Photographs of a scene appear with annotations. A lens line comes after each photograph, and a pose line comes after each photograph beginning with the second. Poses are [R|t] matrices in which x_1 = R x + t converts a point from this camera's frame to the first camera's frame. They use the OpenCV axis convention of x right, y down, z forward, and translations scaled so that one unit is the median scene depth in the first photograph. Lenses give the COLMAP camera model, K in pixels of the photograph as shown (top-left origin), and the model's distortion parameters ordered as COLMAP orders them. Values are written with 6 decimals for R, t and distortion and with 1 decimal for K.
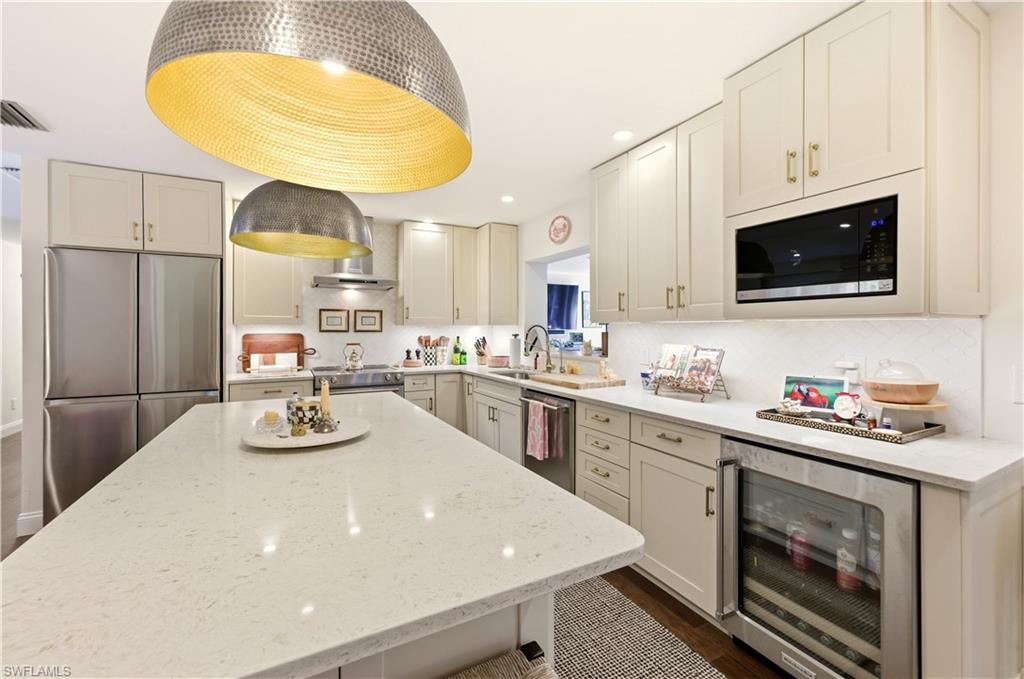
lens RADIAL K [[425.0, 0, 519.3], [0, 425.0, 328.3], [0, 0, 1]] dist [-0.019452, 0.001499]
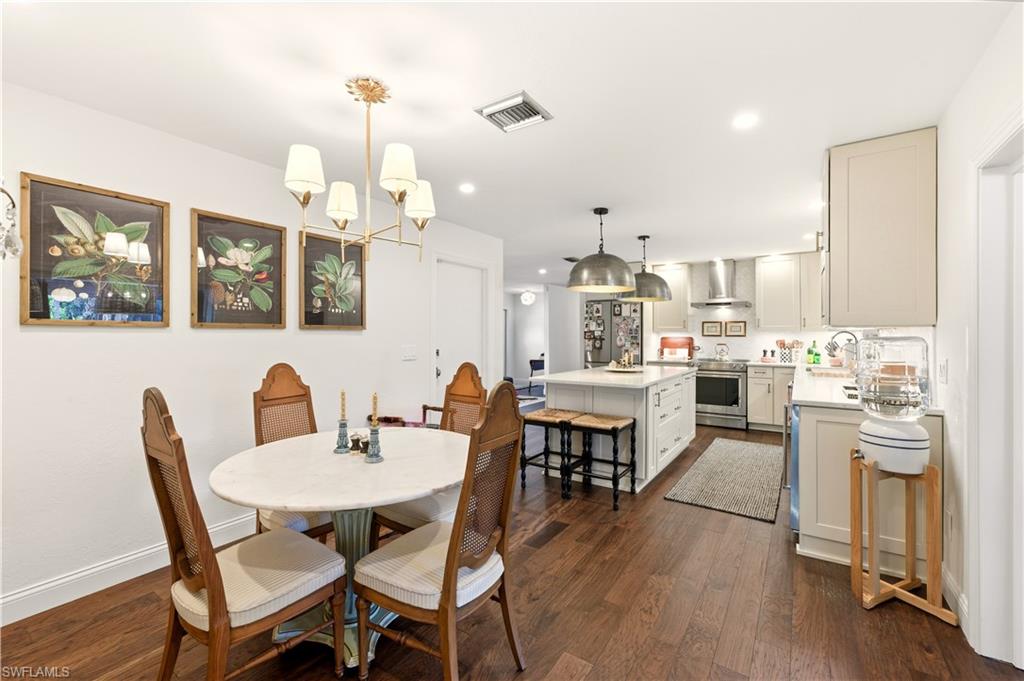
lens RADIAL K [[425.0, 0, 514.2], [0, 425.0, 335.1], [0, 0, 1]] dist [-0.019452, 0.001499]
pose [[0.456712, 0.002048, -0.889612, 0.606248], [-0.000482, 0.999998, 0.002055, 0.001201], [0.889614, -0.000510, 0.456712, -0.354520]]
